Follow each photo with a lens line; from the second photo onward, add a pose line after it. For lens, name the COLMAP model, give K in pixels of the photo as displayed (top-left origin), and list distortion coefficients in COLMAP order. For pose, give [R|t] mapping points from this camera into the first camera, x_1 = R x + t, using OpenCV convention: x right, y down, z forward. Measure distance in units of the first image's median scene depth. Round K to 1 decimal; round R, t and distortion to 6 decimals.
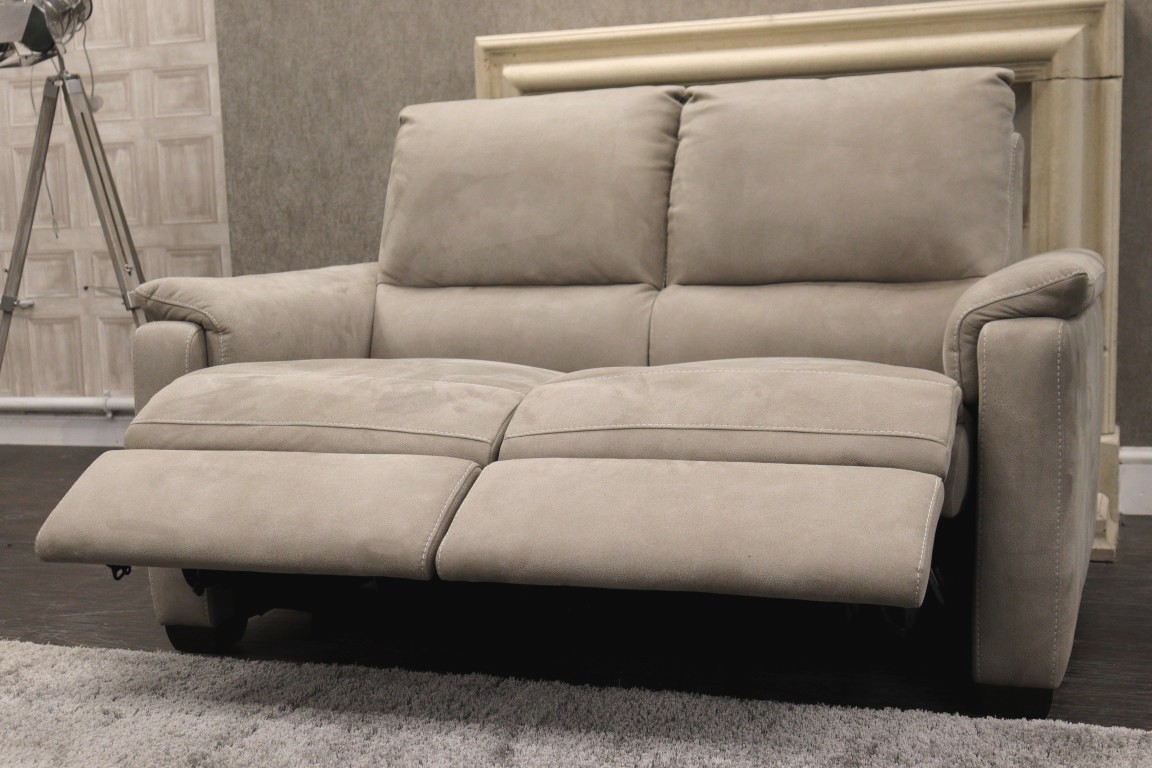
lens RADIAL K [[1571.9, 0, 586.7], [0, 1571.9, 401.5], [0, 0, 1]] dist [0.027836, 0.000000]
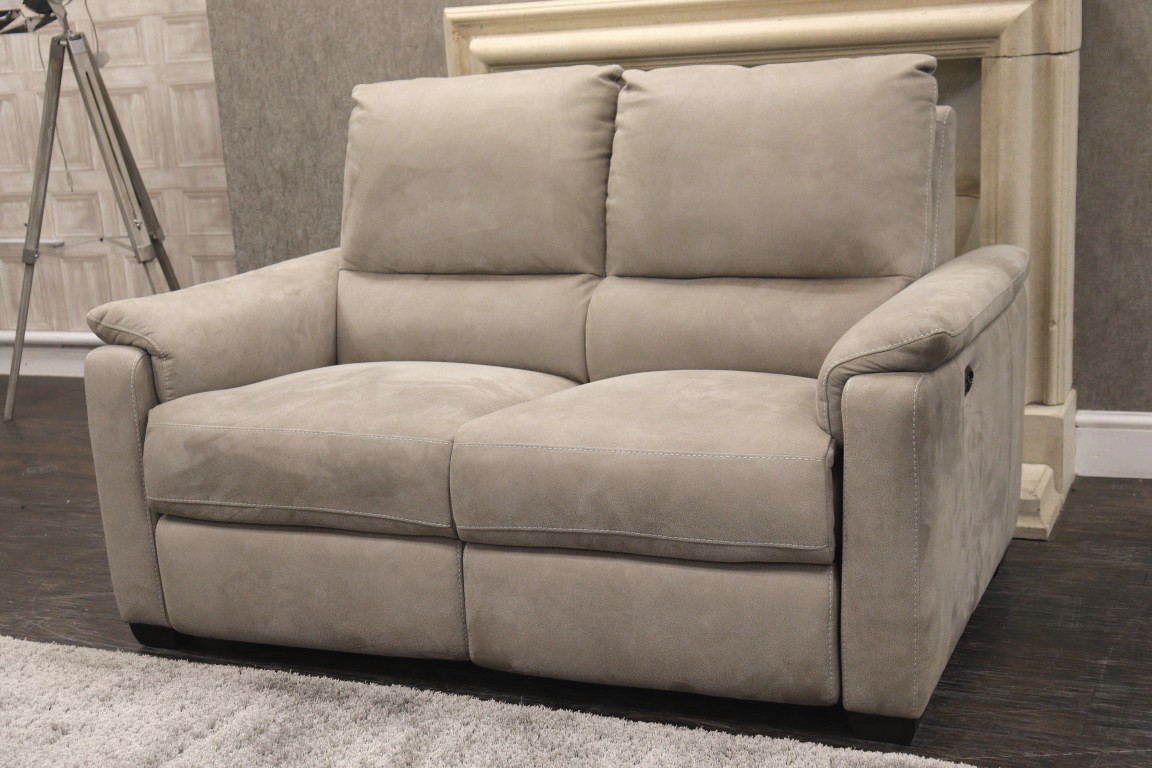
lens RADIAL K [[1571.9, 0, 578.6], [0, 1571.9, 393.1], [0, 0, 1]] dist [0.027836, 0.000000]
pose [[0.997380, -0.009756, -0.071682, 0.097532], [0.016979, 0.994756, 0.100860, -0.096943], [0.070322, -0.101813, 0.992315, -0.031351]]
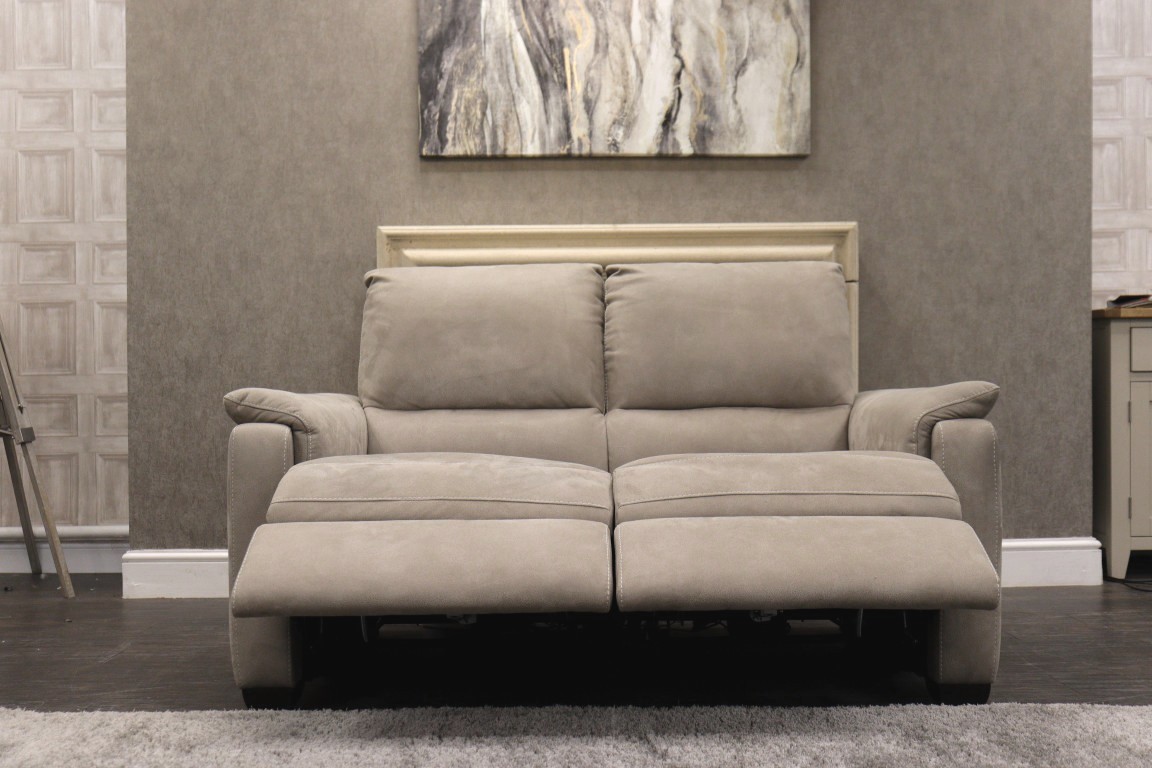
lens RADIAL K [[1220.5, 0, 578.4], [0, 1220.5, 394.4], [0, 0, 1]] dist [0.016360, 0.000000]
pose [[0.941386, 0.027442, 0.336212, -0.278149], [0.019531, 0.990580, -0.135538, 0.044990], [-0.336764, 0.134160, 0.931982, 0.050682]]
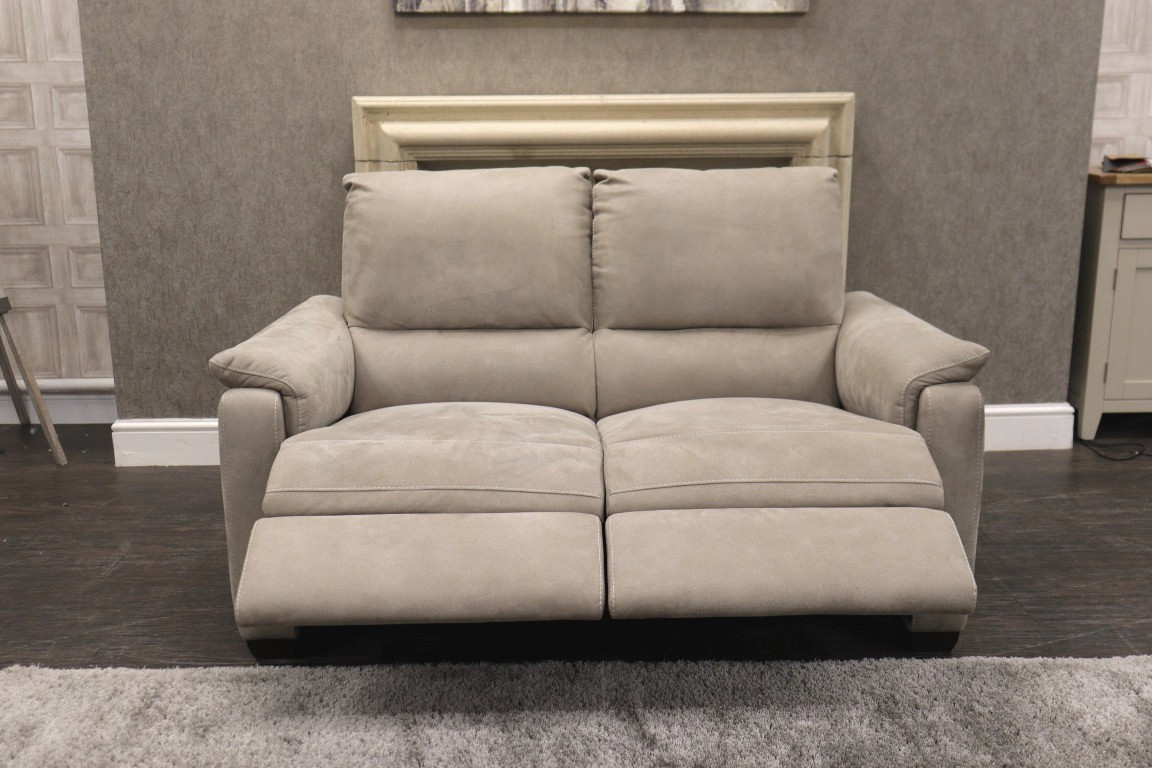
lens RADIAL K [[1220.5, 0, 582.1], [0, 1220.5, 391.2], [0, 0, 1]] dist [0.016360, 0.000000]
pose [[0.933725, -0.052703, 0.354091, -0.283222], [0.020318, 0.995311, 0.094564, -0.103689], [-0.357414, -0.081102, 0.930418, 0.051743]]
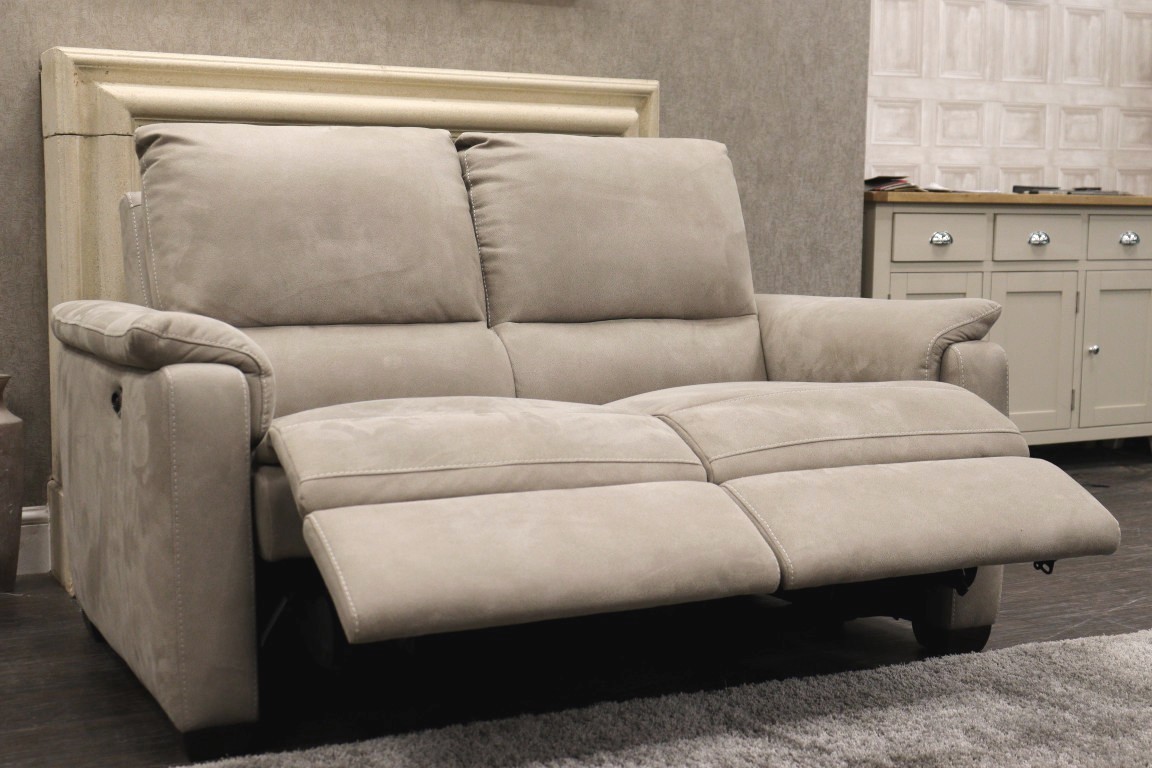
lens RADIAL K [[1571.9, 0, 570.3], [0, 1571.9, 408.6], [0, 0, 1]] dist [0.027836, 0.000000]
pose [[0.690003, -0.040239, 0.722687, -0.583522], [0.065398, 0.997836, -0.006881, -0.006596], [-0.720846, 0.052010, 0.691141, 0.223575]]
